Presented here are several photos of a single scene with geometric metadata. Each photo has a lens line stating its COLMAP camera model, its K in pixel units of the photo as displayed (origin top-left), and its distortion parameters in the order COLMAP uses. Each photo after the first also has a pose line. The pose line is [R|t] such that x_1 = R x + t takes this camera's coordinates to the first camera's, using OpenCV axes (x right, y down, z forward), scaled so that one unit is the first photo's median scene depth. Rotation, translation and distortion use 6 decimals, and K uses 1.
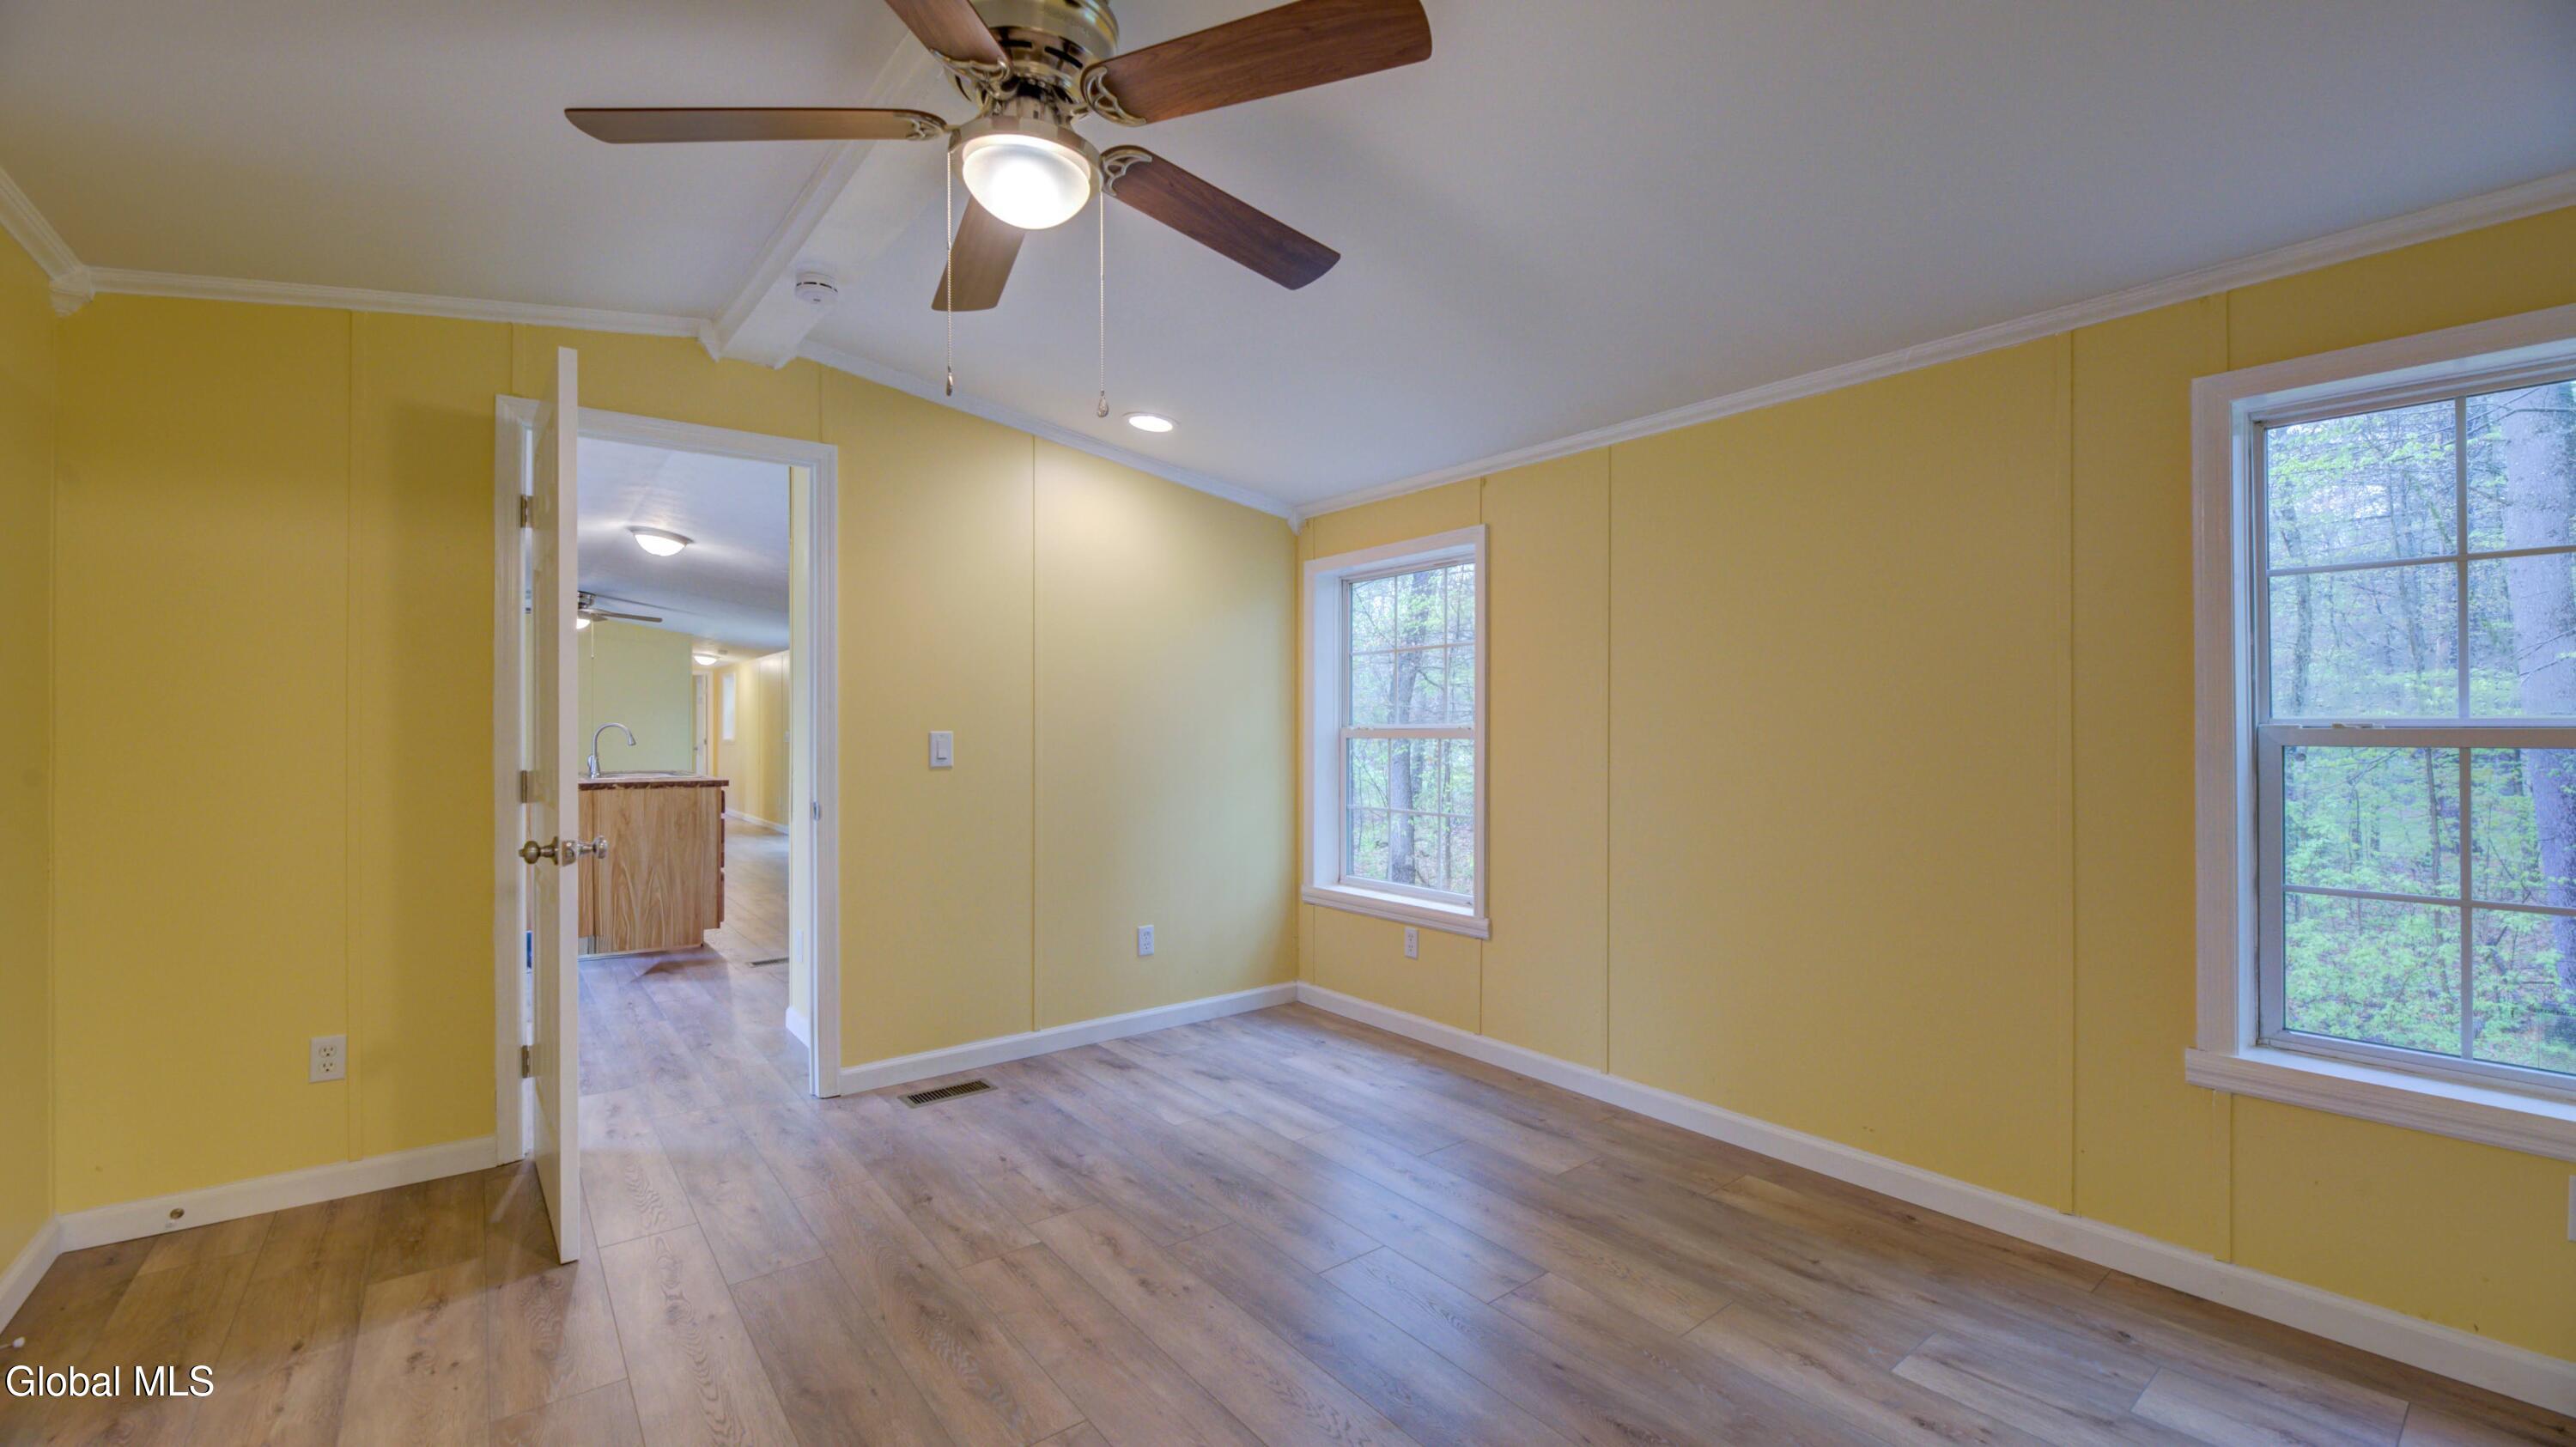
lens RADIAL K [[1030.2, 0, 1299.6], [0, 1030.2, 721.3], [0, 0, 1]] dist [-0.009075, -0.000333]
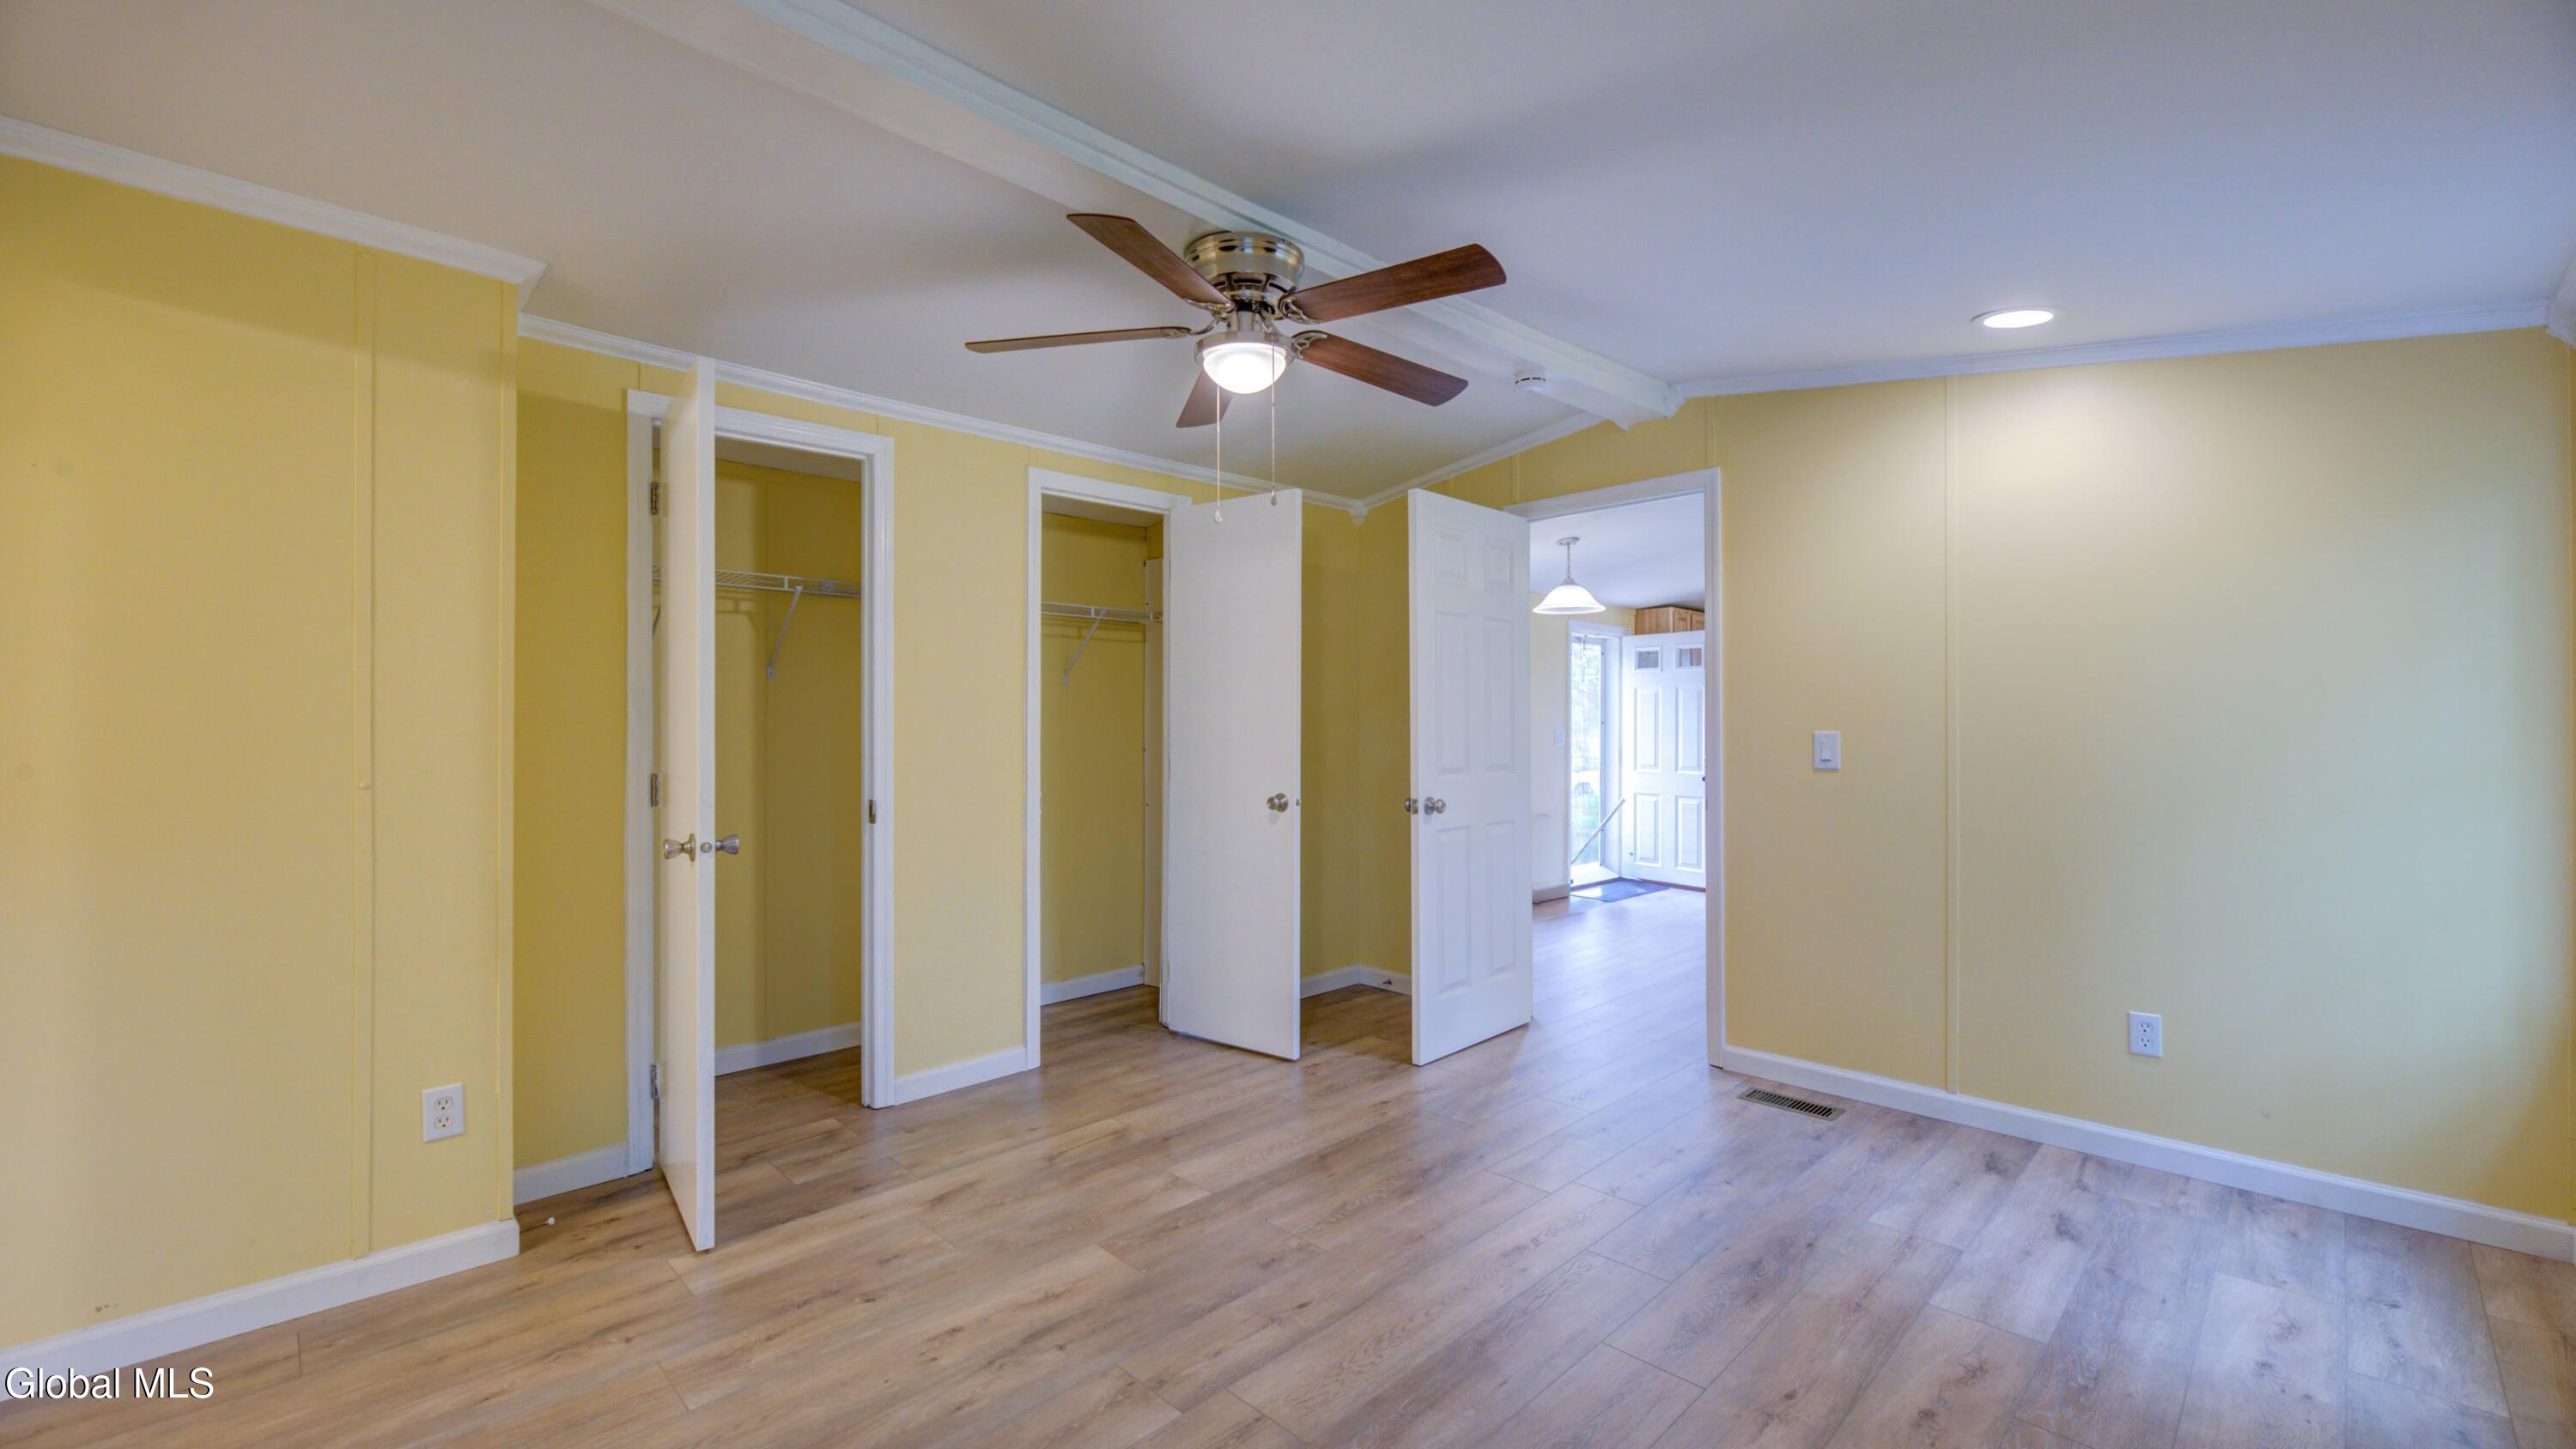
lens RADIAL K [[1030.0, 0, 1294.5], [0, 1030.0, 731.4], [0, 0, 1]] dist [-0.009075, -0.000333]
pose [[0.122970, 0.000750, -0.992410, 0.545949], [0.002355, 0.999997, 0.001048, 0.007489], [0.992408, -0.002466, 0.122968, 0.405983]]
